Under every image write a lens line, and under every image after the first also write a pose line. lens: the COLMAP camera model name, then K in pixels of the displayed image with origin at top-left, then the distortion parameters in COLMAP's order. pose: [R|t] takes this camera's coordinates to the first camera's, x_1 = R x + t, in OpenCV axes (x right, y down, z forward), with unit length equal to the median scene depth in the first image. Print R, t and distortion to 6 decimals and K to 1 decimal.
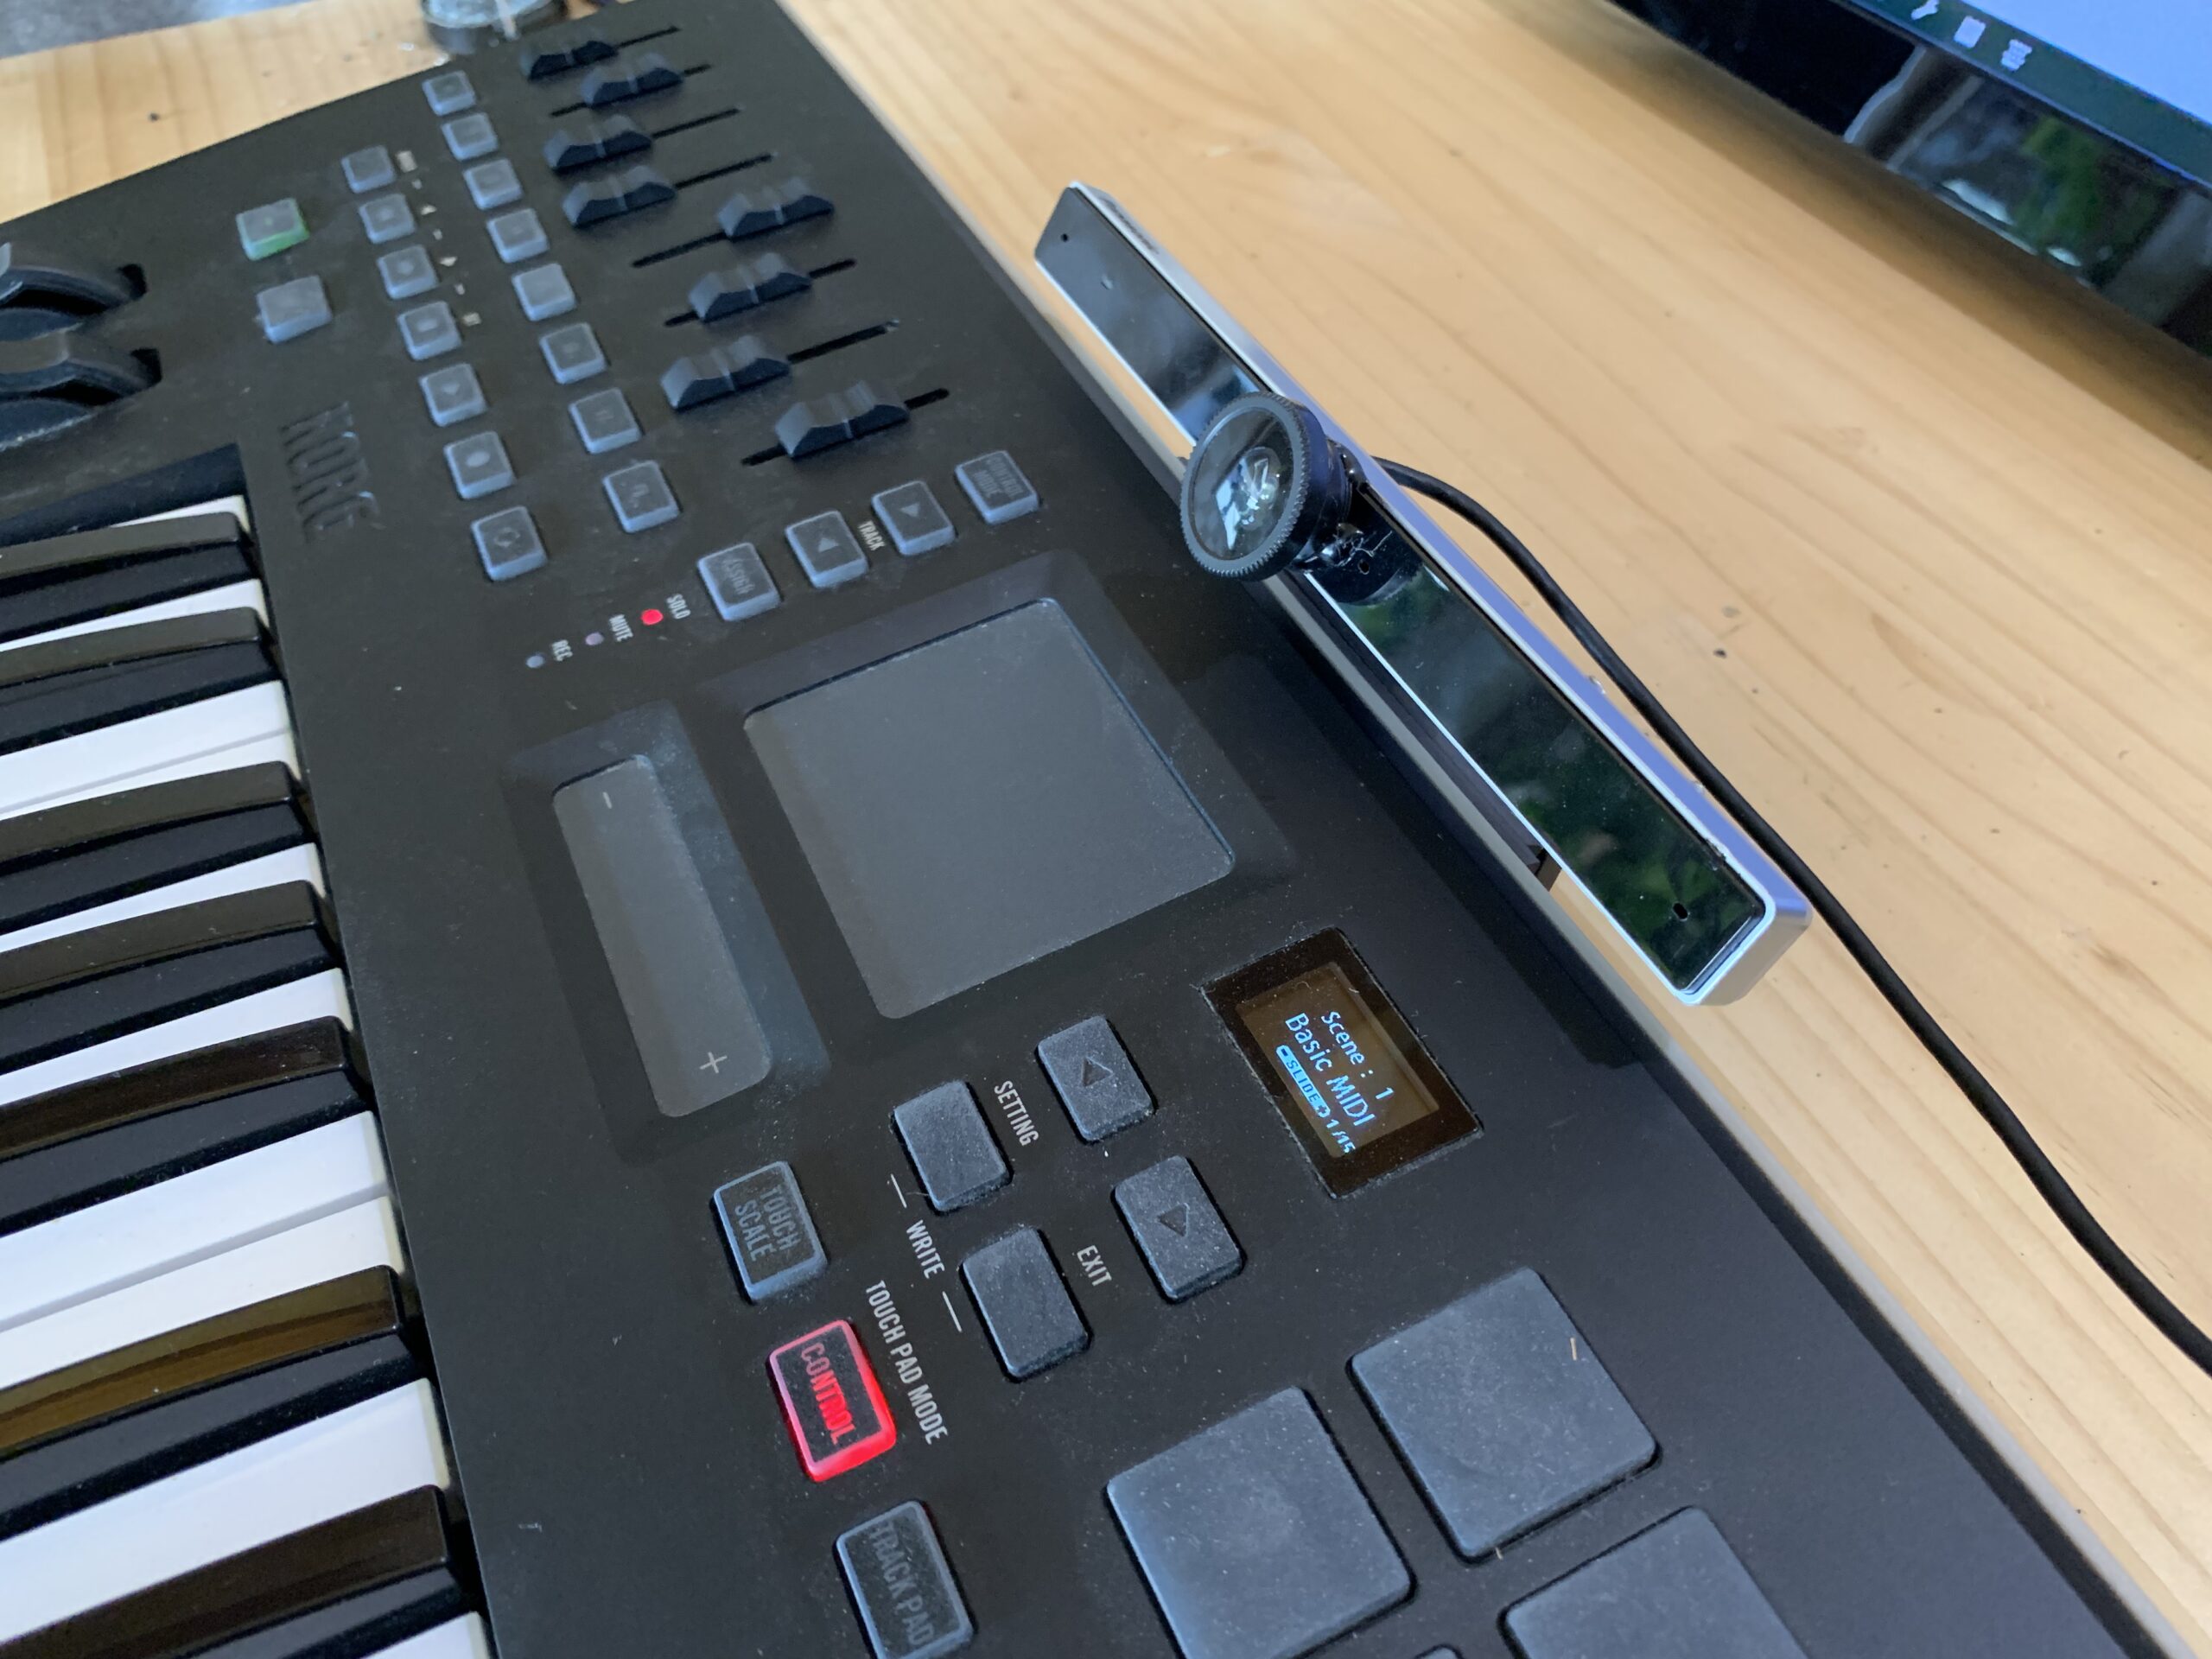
lens RADIAL K [[1717.2, 0, 1110.8], [0, 1717.2, 824.2], [0, 0, 1]] dist [-0.002824, -0.002681]
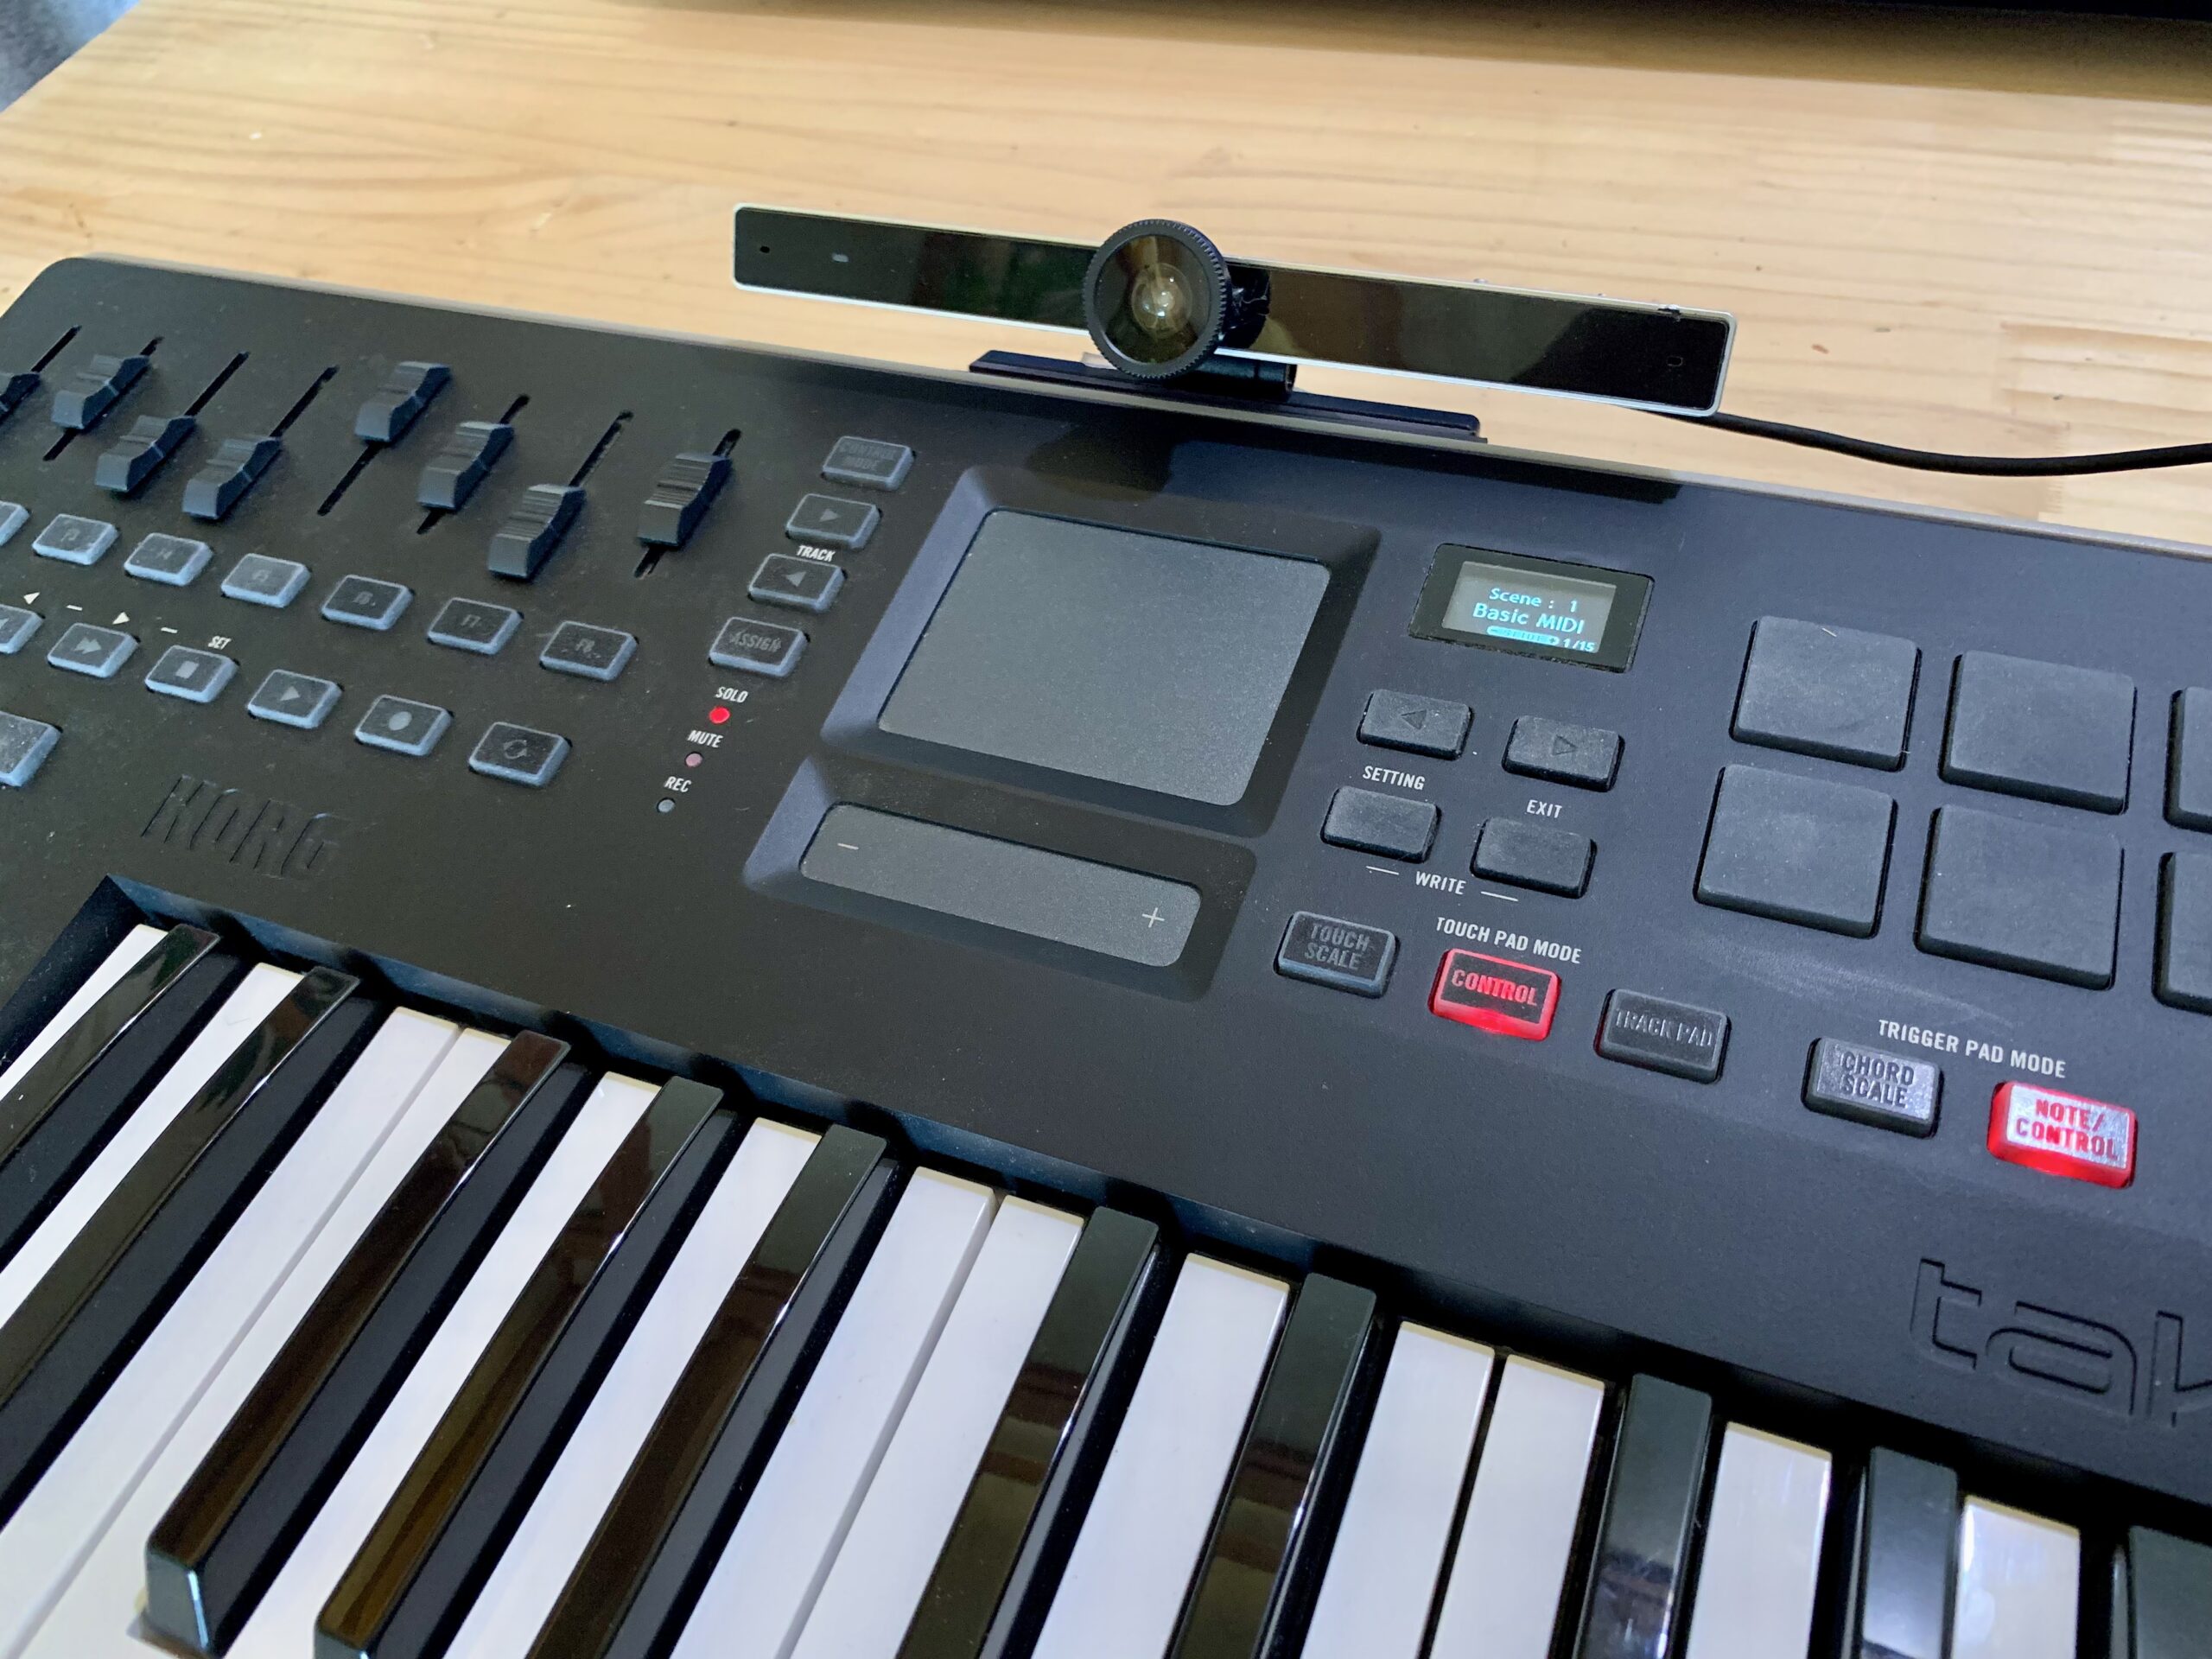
lens RADIAL K [[1671.4, 0, 1100.5], [0, 1671.4, 835.9], [0, 0, 1]] dist [0.006512, -0.006478]
pose [[0.731259, -0.581061, 0.357252, -0.483685], [0.575876, 0.806616, 0.133180, -0.059583], [-0.365551, 0.108344, 0.924464, -0.031687]]
